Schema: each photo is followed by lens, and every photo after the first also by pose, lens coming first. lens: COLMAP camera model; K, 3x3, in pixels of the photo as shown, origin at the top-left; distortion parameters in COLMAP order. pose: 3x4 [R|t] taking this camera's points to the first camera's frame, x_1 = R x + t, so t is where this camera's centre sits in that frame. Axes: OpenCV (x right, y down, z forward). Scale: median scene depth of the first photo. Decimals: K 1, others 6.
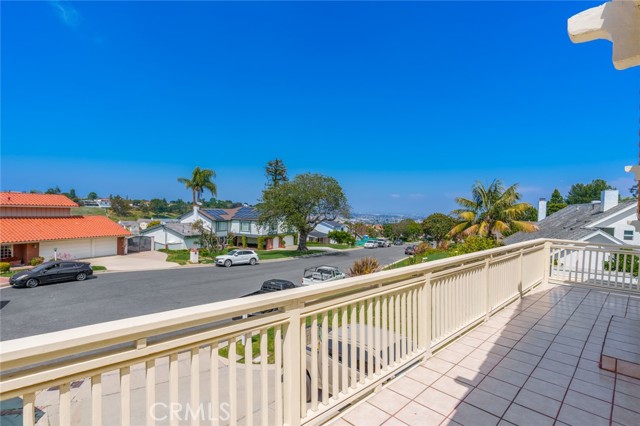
lens RADIAL K [[317.8, 0, 320.0], [0, 317.8, 213.0], [0, 0, 1]] dist [0.000580, 0.000582]
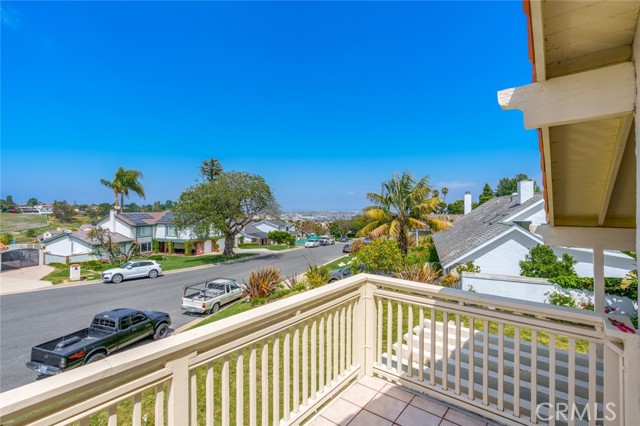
lens RADIAL K [[300.0, 0, 318.9], [0, 300.0, 202.9], [0, 0, 1]] dist [-0.002743, -0.000035]
pose [[0.992543, -0.029877, 0.118175, 0.090076], [0.033093, 0.999131, -0.025342, -0.002041], [-0.117315, 0.029063, 0.992669, 0.088005]]
